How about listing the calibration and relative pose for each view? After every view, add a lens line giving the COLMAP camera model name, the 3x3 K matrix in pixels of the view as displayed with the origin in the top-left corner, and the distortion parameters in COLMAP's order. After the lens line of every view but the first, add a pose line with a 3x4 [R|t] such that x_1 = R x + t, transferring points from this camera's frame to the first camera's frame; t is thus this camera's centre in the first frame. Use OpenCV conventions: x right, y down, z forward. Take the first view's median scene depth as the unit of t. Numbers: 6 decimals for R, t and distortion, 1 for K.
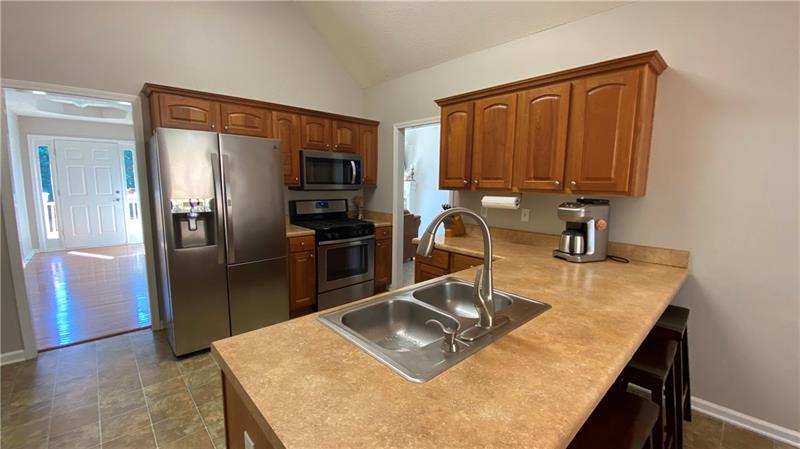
lens RADIAL K [[321.2, 0, 400.0], [0, 321.2, 224.5], [0, 0, 1]] dist [0.021334, -0.021287]
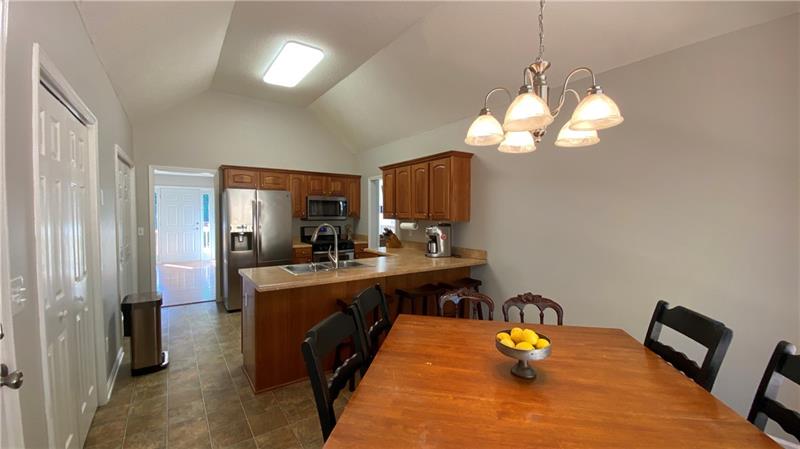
lens RADIAL K [[322.2, 0, 413.1], [0, 322.2, 224.9], [0, 0, 1]] dist [0.000155, -0.000112]
pose [[0.993886, -0.005124, -0.110288, 0.431715], [-0.005798, 0.995122, -0.098482, 0.077438], [0.110255, 0.098520, 0.989008, -0.575690]]
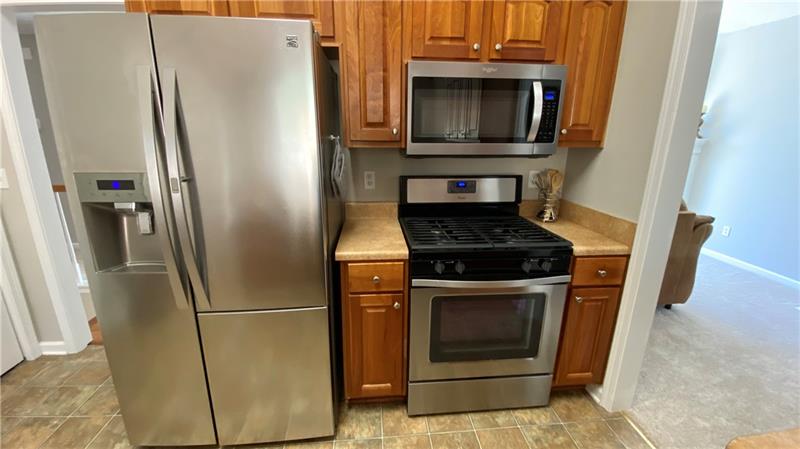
lens RADIAL K [[321.2, 0, 400.0], [0, 321.2, 224.5], [0, 0, 1]] dist [0.021334, -0.021287]
pose [[0.788332, 0.152852, -0.595961, -0.020149], [-0.079544, 0.985839, 0.147627, -0.081317], [0.610087, -0.068974, 0.789327, 0.664594]]
